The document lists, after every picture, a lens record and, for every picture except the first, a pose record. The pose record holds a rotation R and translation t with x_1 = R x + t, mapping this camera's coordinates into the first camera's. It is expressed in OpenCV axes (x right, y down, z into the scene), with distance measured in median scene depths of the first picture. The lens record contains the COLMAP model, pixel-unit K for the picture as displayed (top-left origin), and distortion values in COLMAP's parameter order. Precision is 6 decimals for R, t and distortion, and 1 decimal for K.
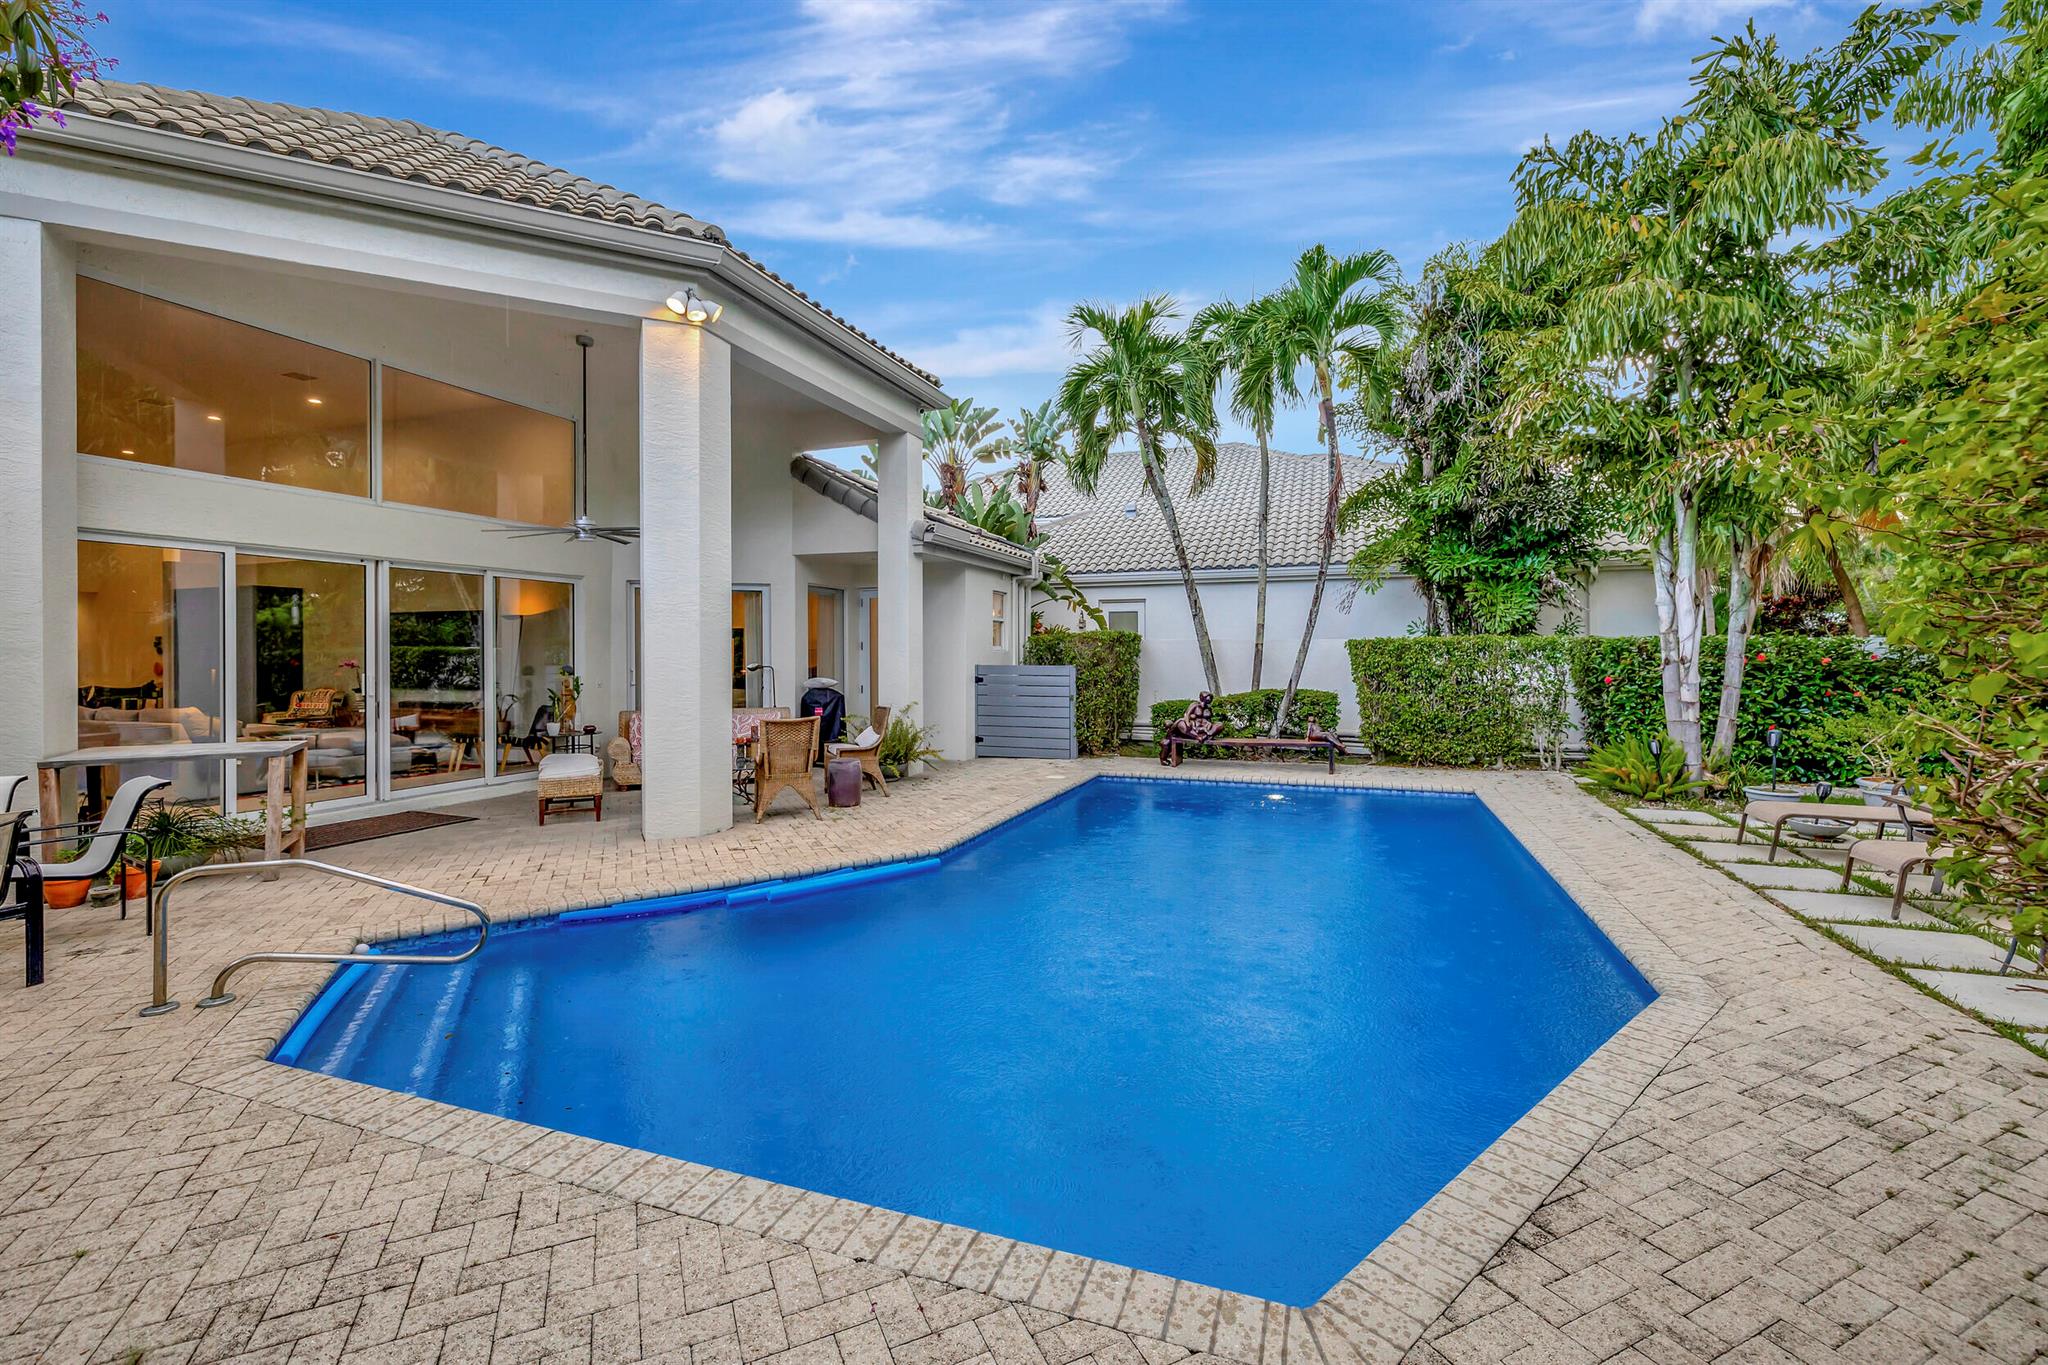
lens RADIAL K [[860.6, 0, 1023.2], [0, 860.6, 676.7], [0, 0, 1]] dist [0.000099, 0.000403]
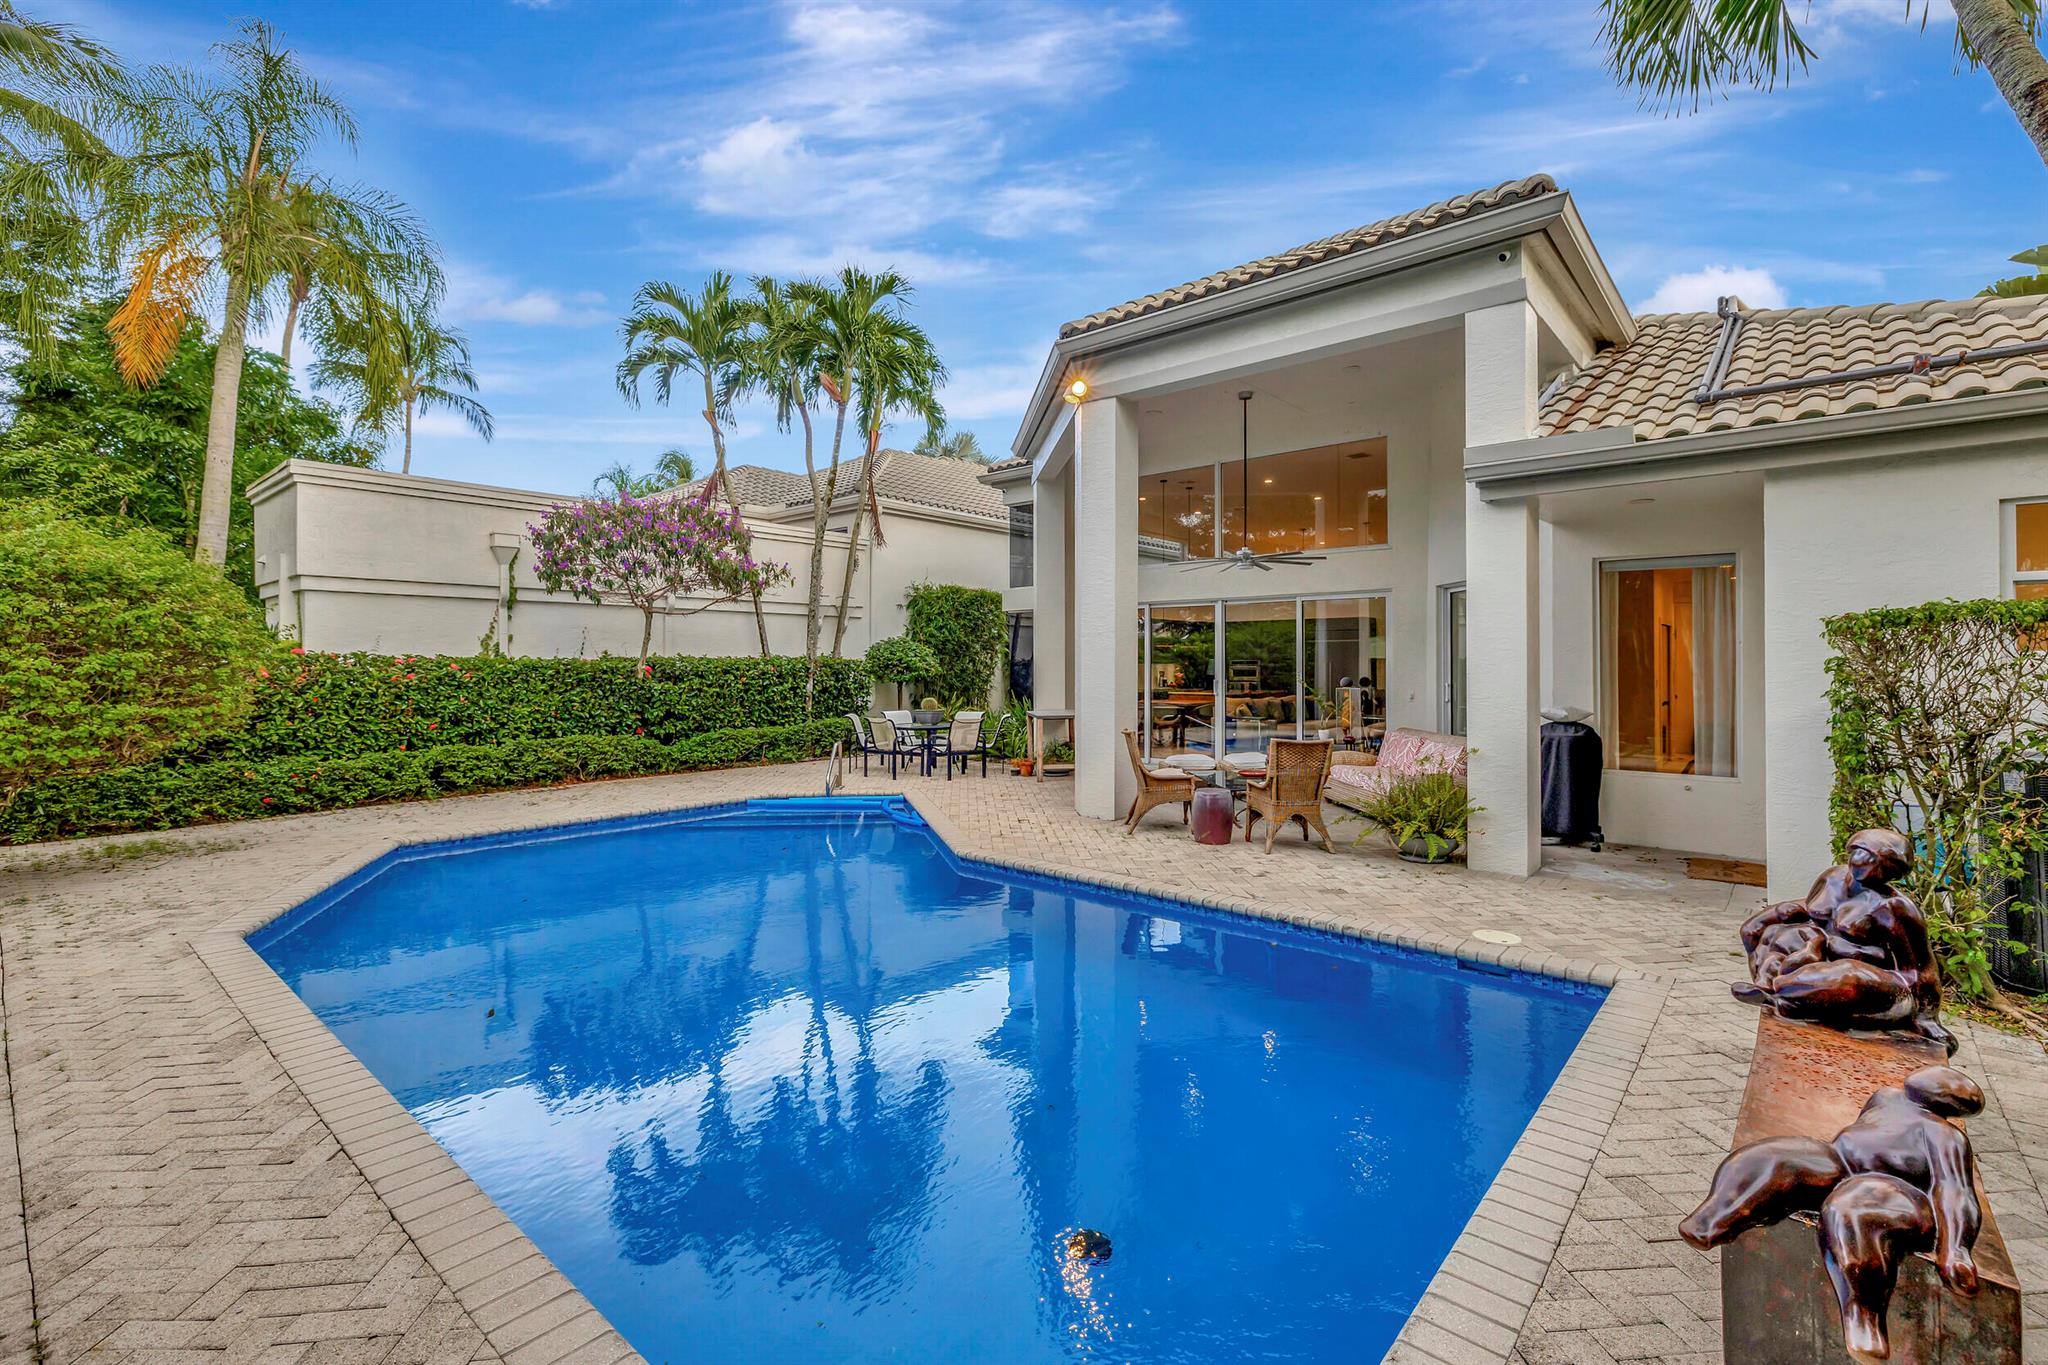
lens RADIAL K [[906.1, 0, 1040.9], [0, 906.1, 647.4], [0, 0, 1]] dist [0.004307, -0.000811]
pose [[-0.343526, -0.010307, -0.939087, 0.901119], [-0.024481, 0.999698, -0.002017, -0.051224], [0.938824, 0.022297, -0.343675, 1.447569]]
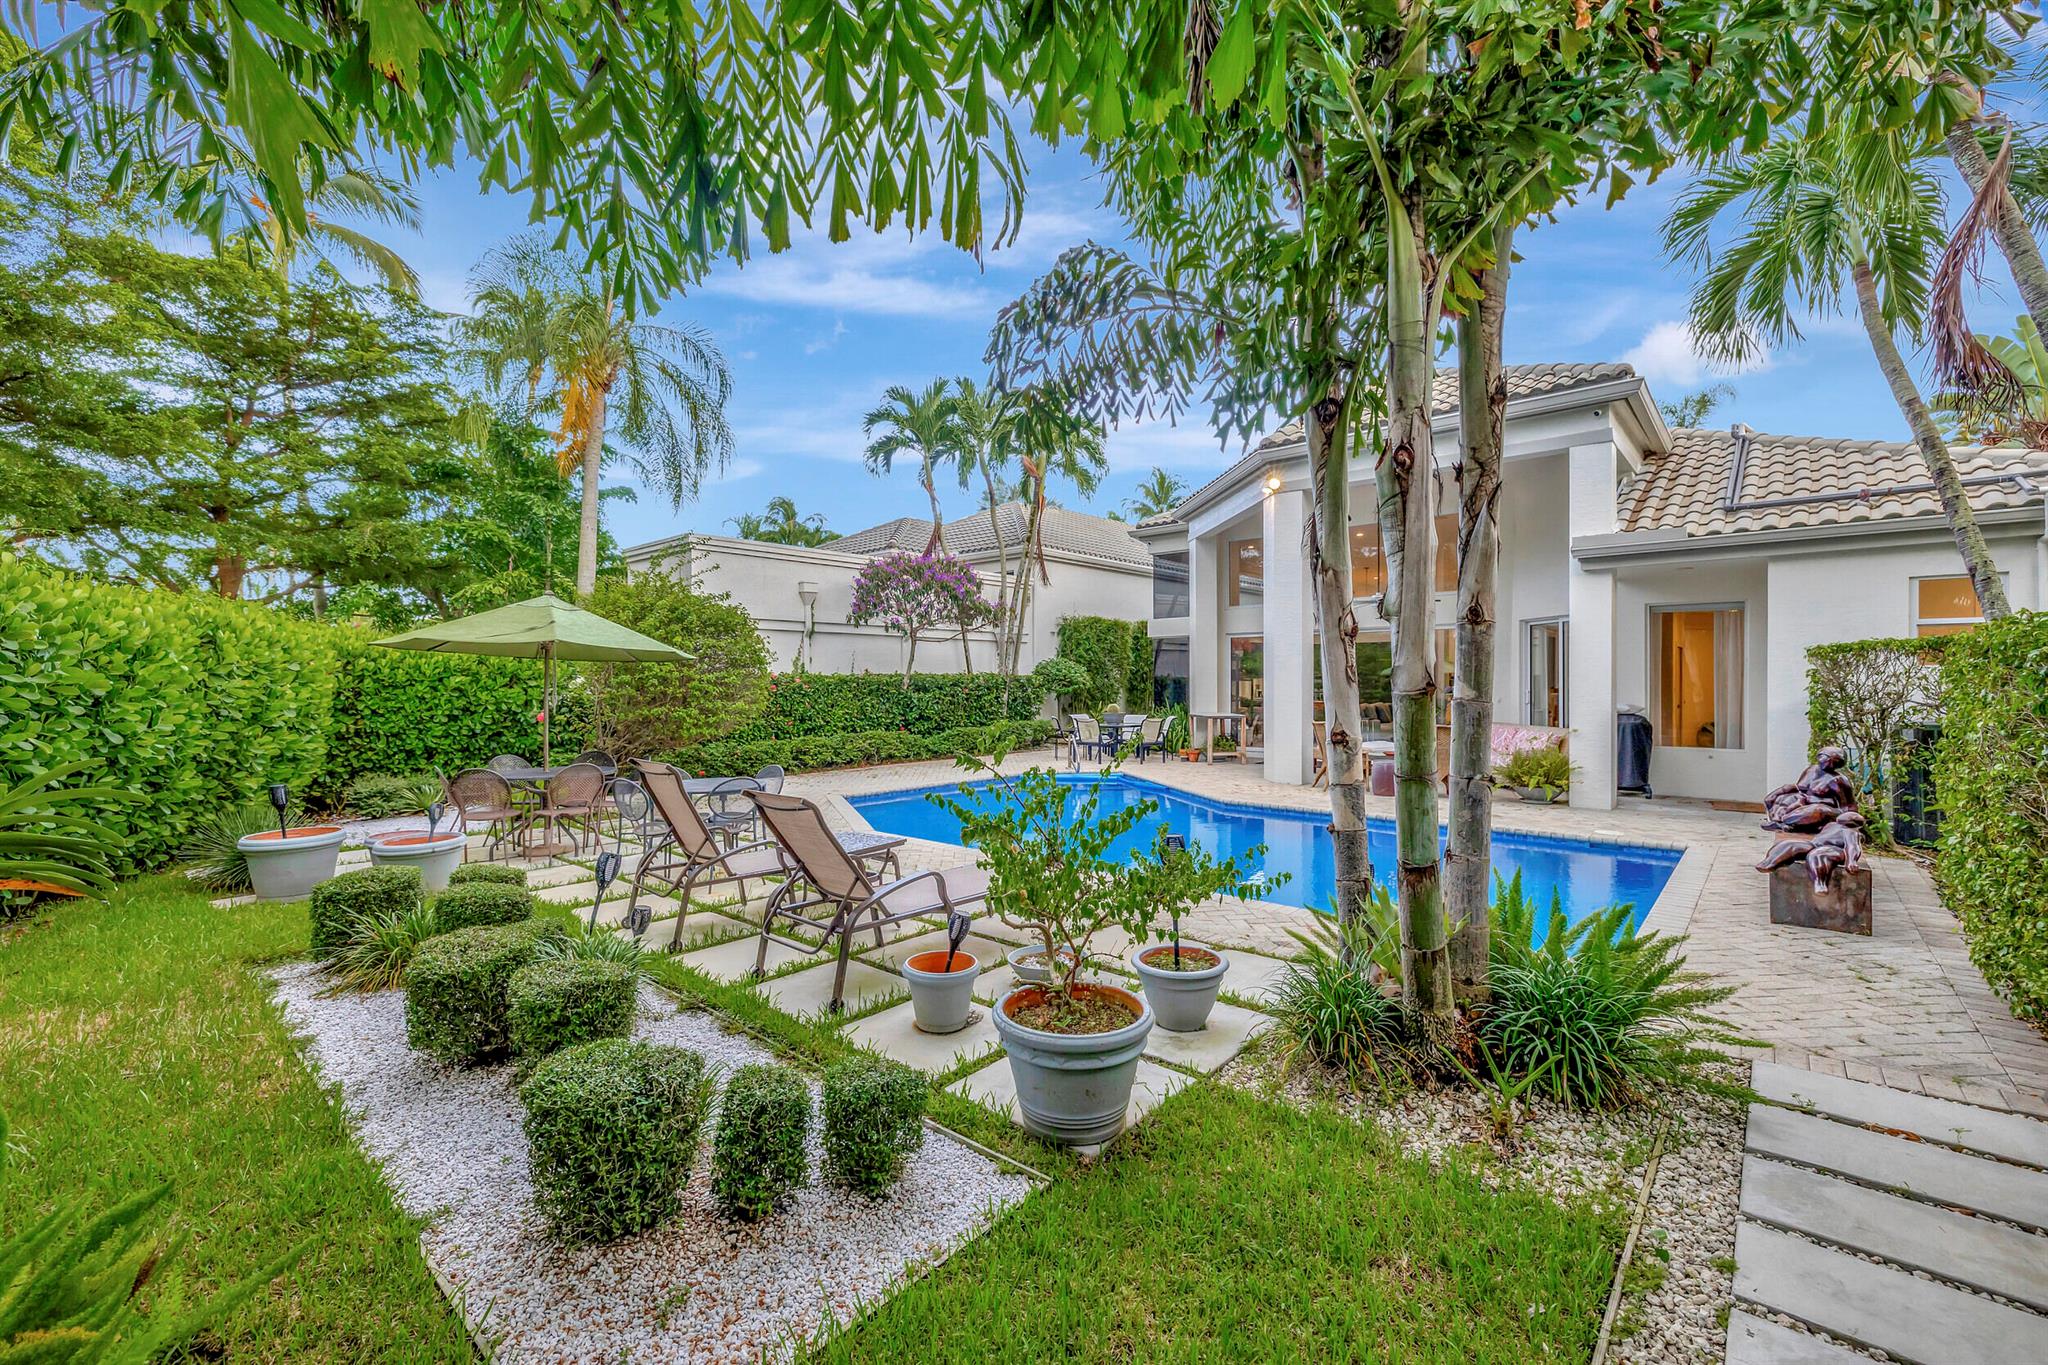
lens RADIAL K [[860.6, 0, 1026.1], [0, 860.6, 679.9], [0, 0, 1]] dist [0.000099, 0.000403]
pose [[-0.360914, 0.004809, -0.932587, 1.507820], [-0.022058, 0.999663, 0.013691, -0.038088], [0.932338, 0.025512, -0.360687, 1.209772]]
